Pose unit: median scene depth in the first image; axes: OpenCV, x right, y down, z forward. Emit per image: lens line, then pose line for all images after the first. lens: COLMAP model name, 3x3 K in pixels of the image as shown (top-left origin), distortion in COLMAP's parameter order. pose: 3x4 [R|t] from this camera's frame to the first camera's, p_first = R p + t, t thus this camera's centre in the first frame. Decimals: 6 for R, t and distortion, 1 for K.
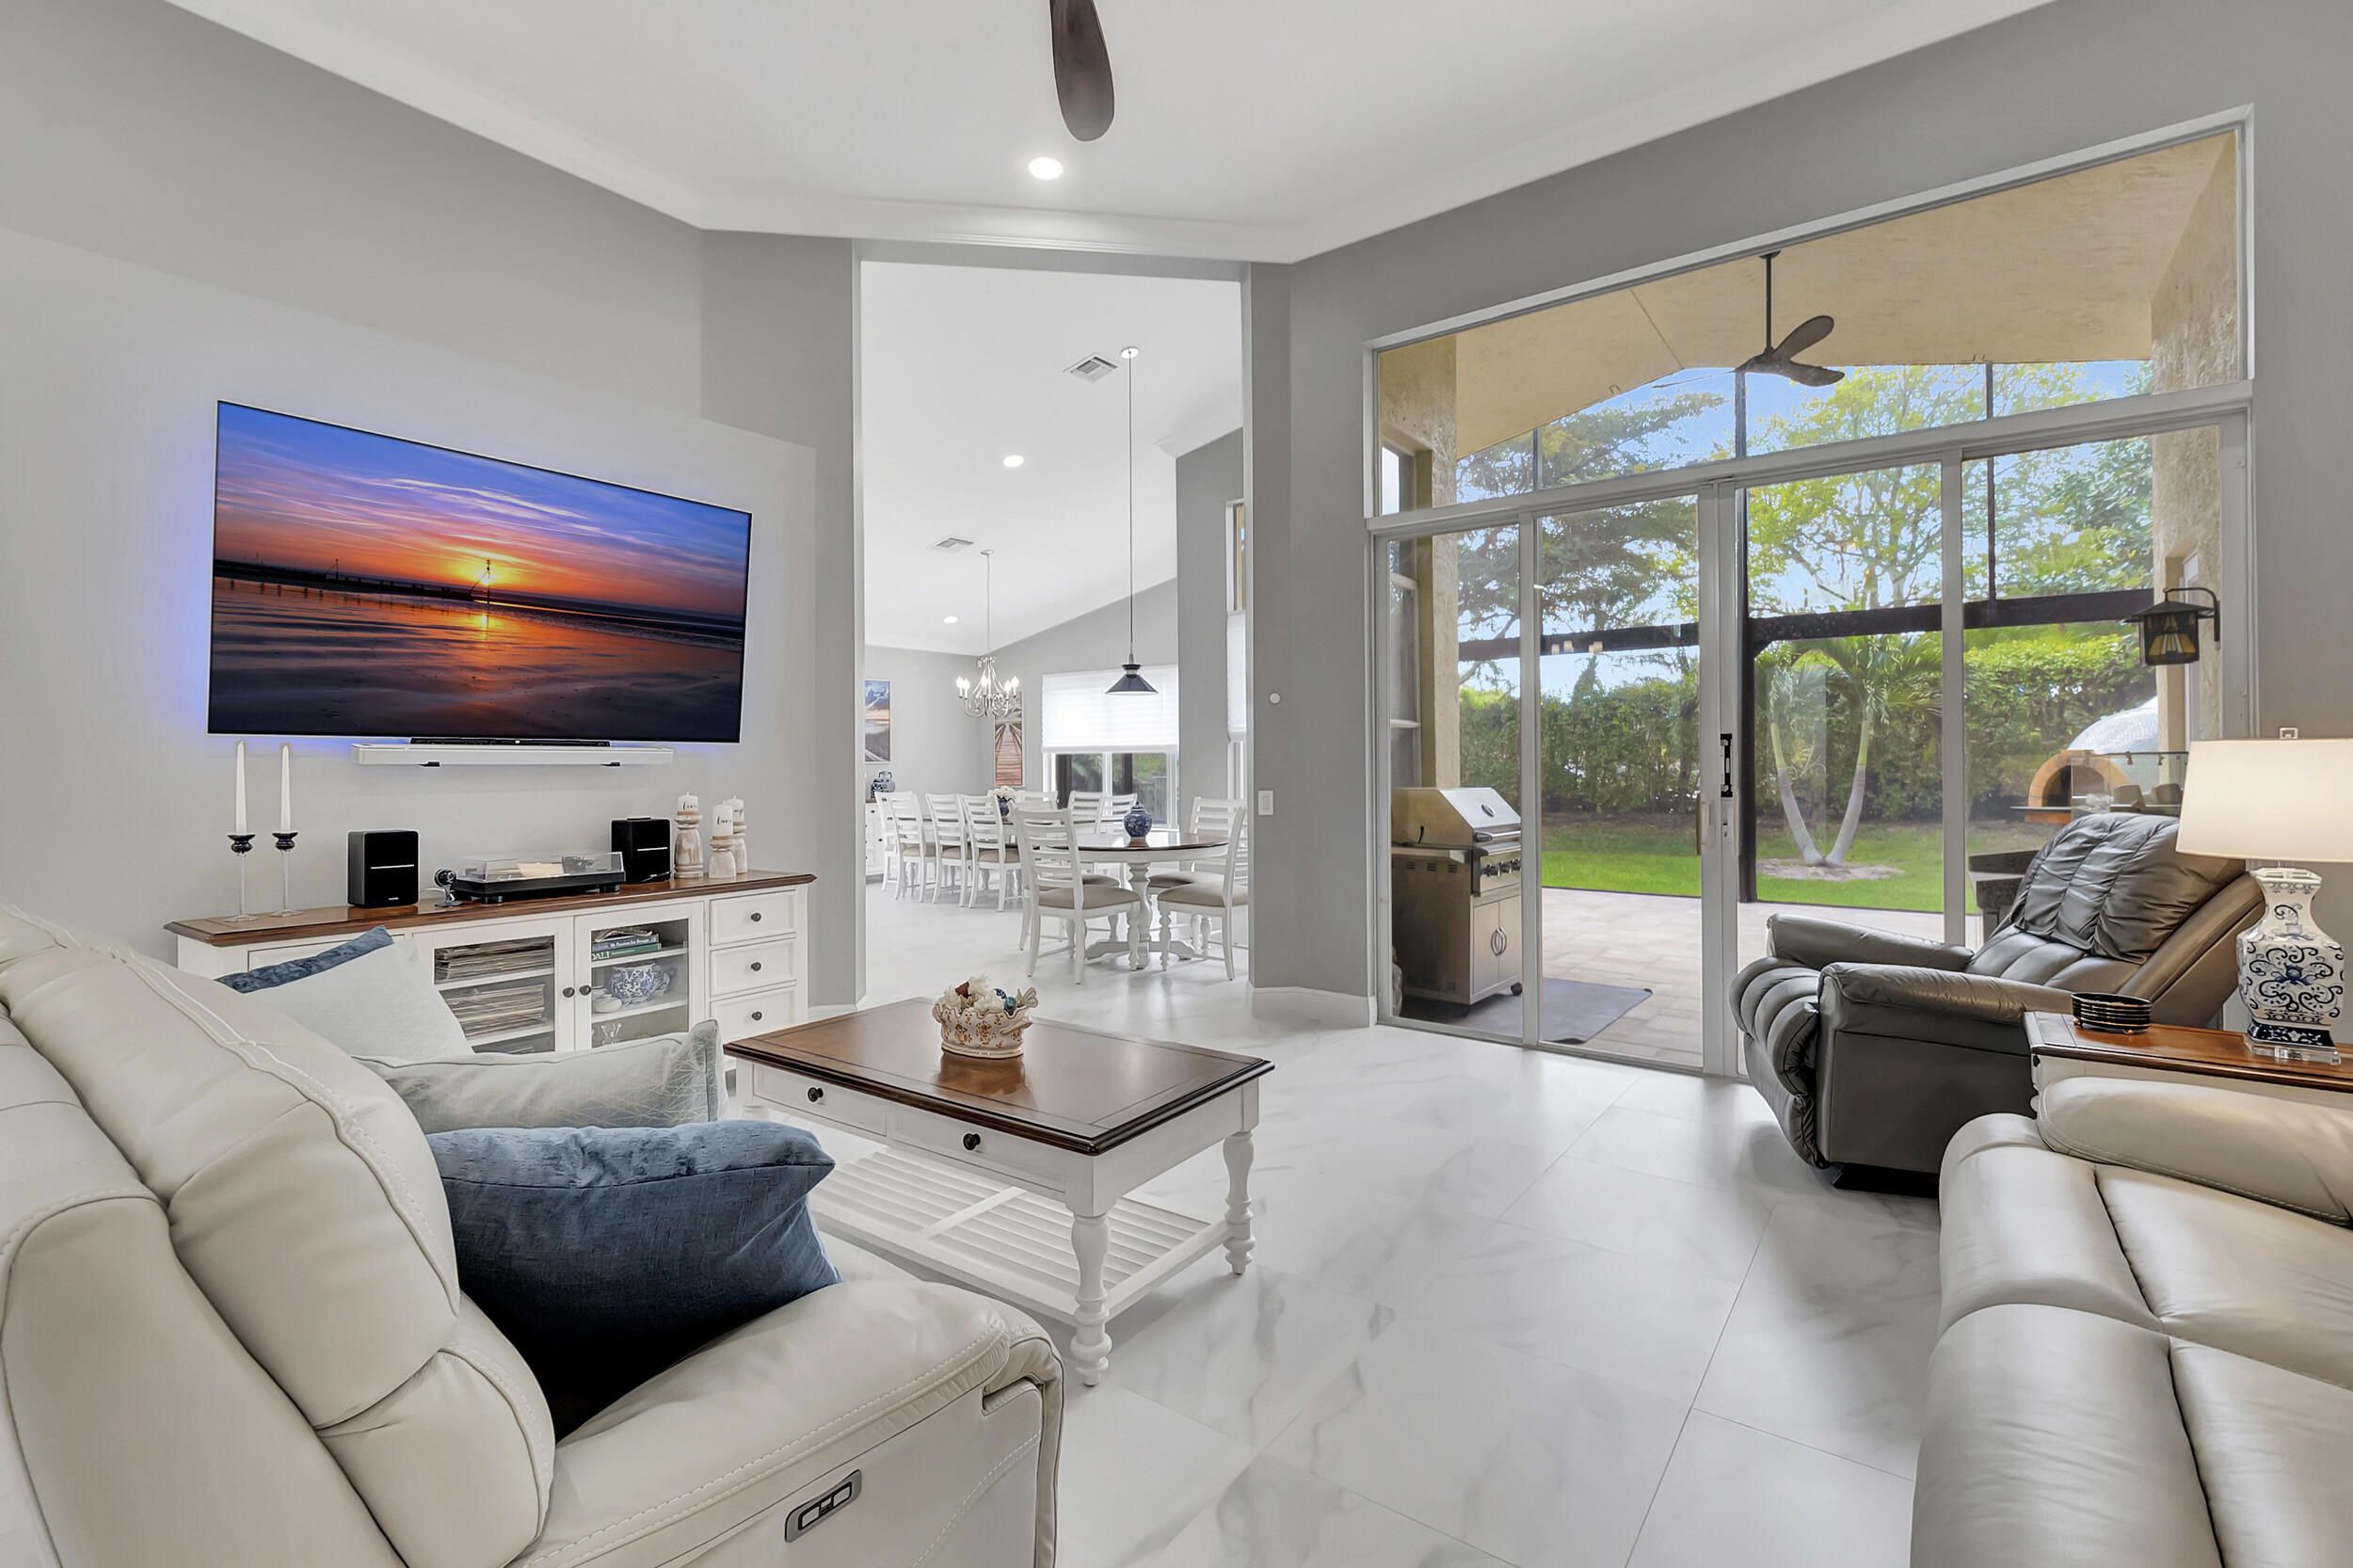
lens RADIAL K [[1039.3, 0, 1169.4], [0, 1039.3, 772.7], [0, 0, 1]] dist [-0.002225, -0.001134]
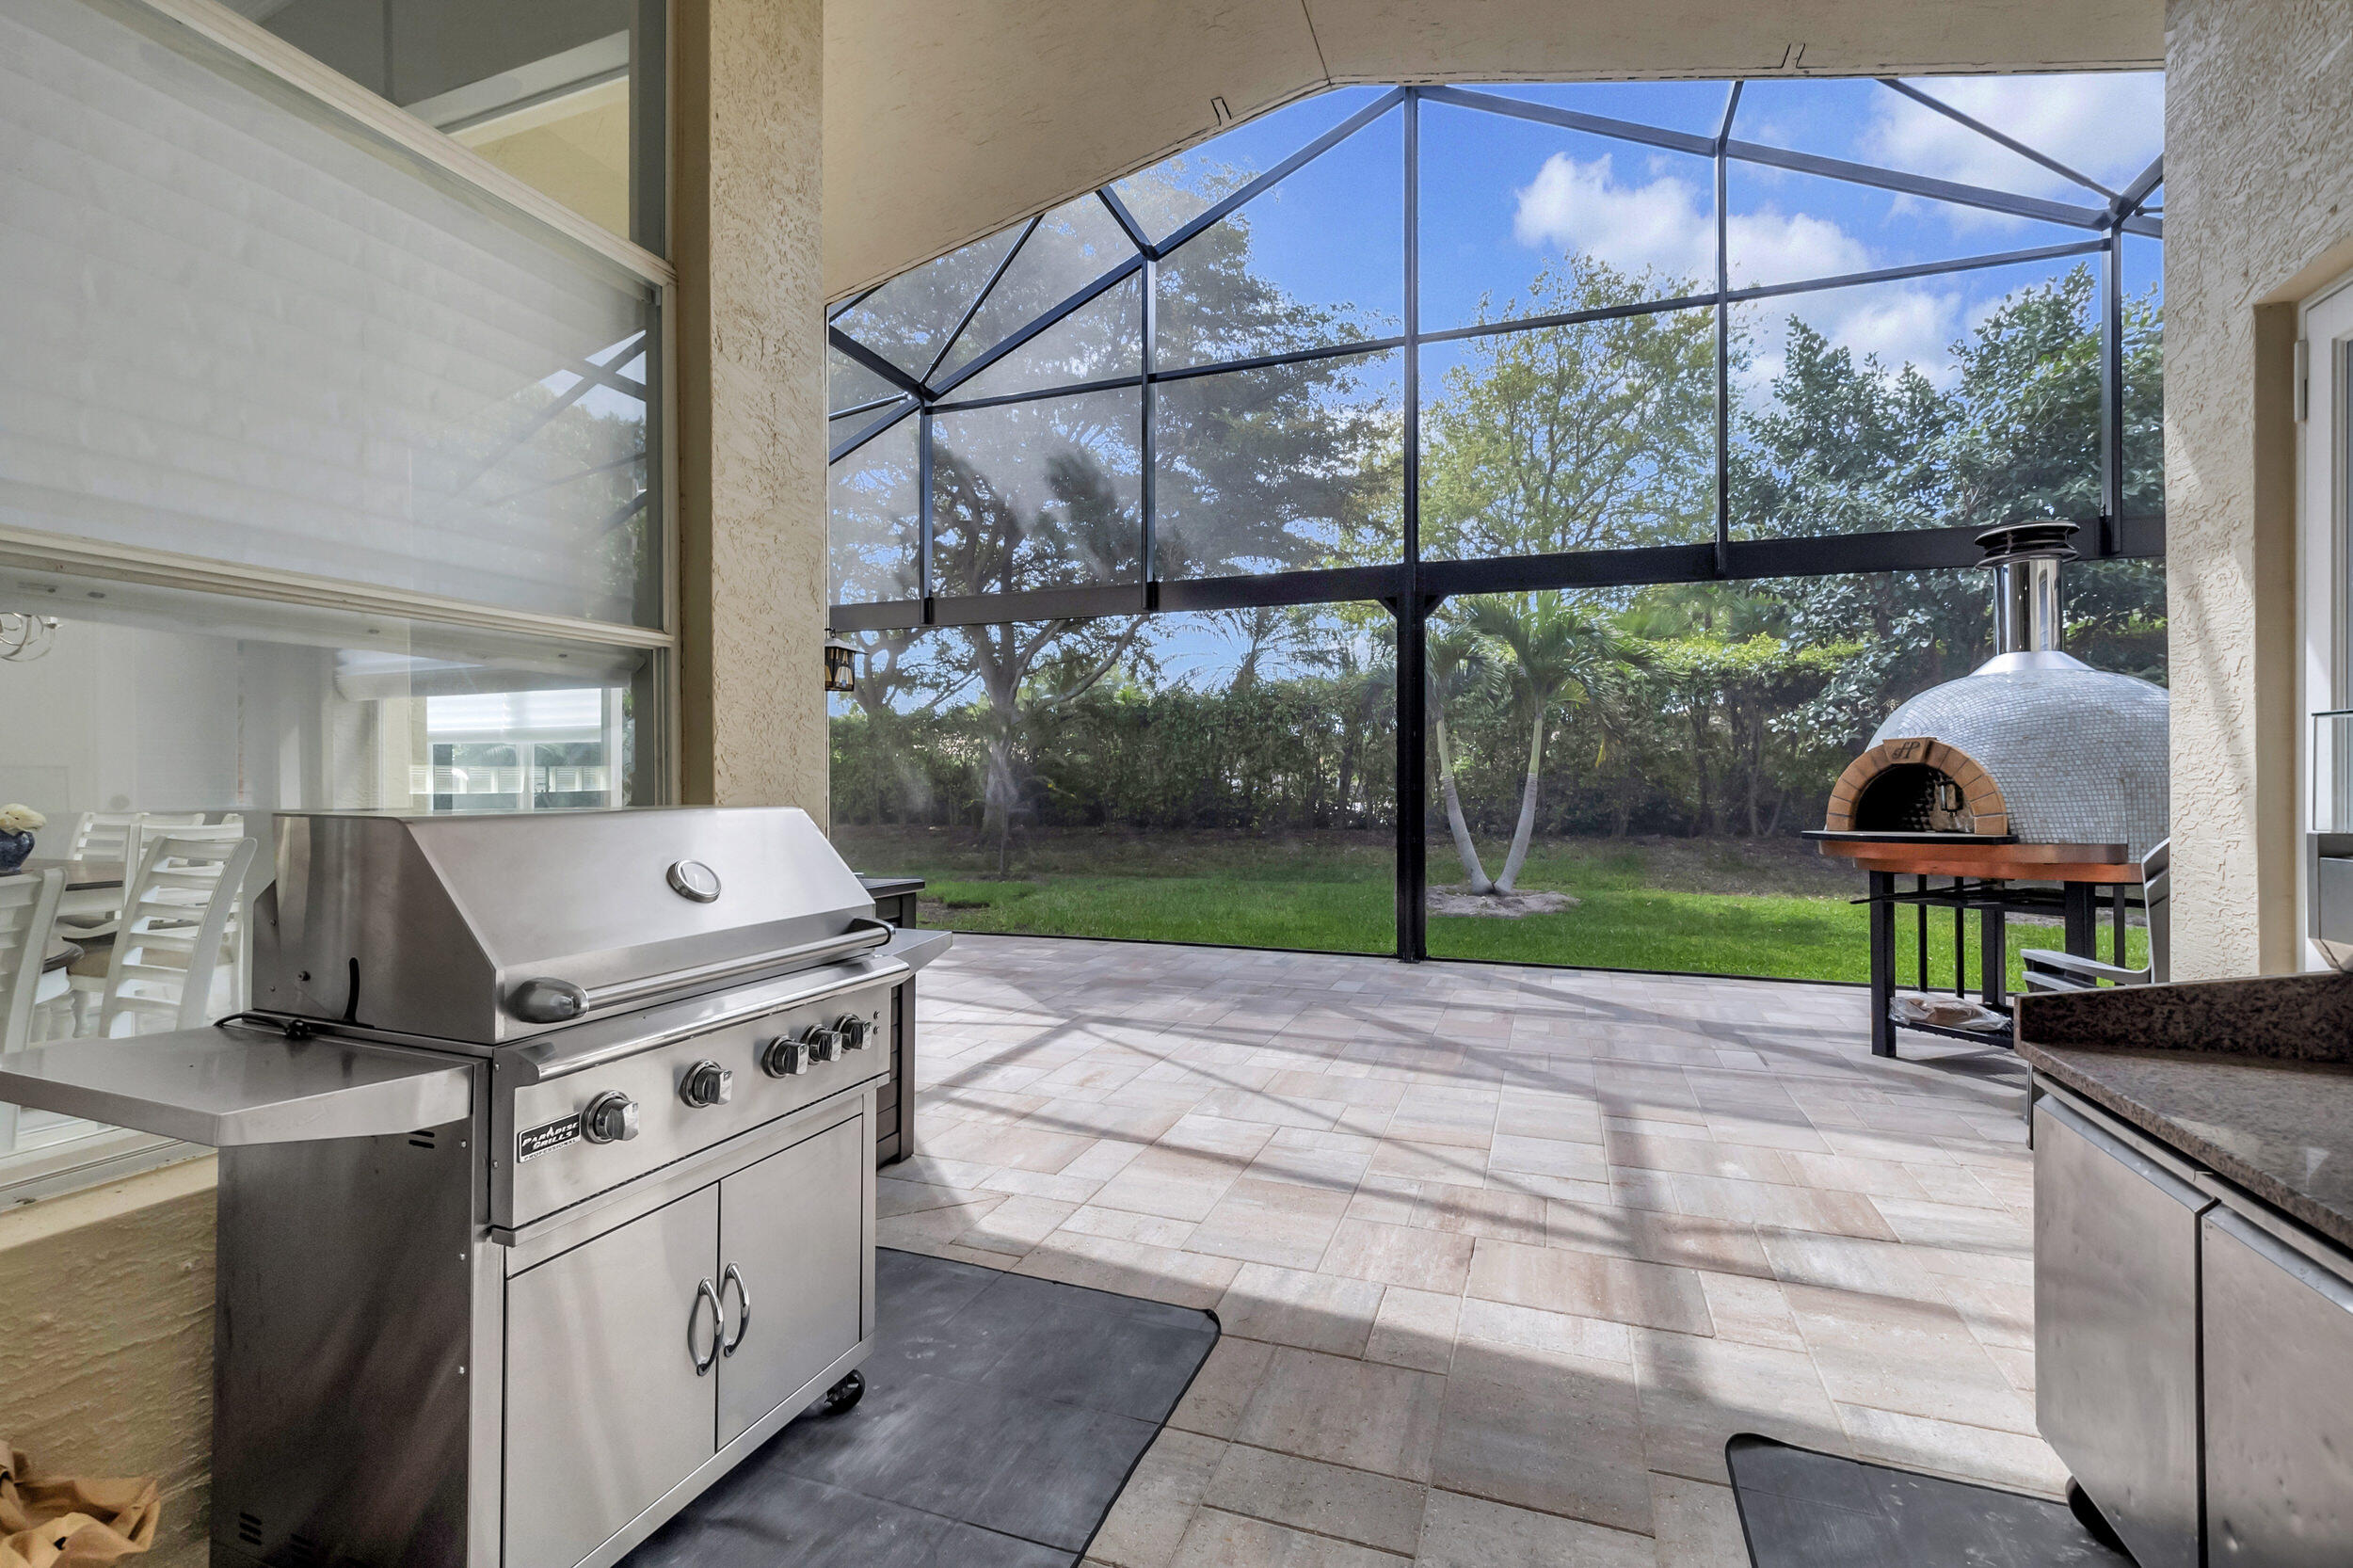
lens RADIAL K [[1039.3, 0, 1170.6], [0, 1039.3, 769.6], [0, 0, 1]] dist [-0.002225, -0.001134]
pose [[0.958958, 0.008983, 0.283405, 0.138617], [-0.005107, 0.999883, -0.014414, 0.003608], [-0.283502, 0.012375, 0.958892, 0.260757]]
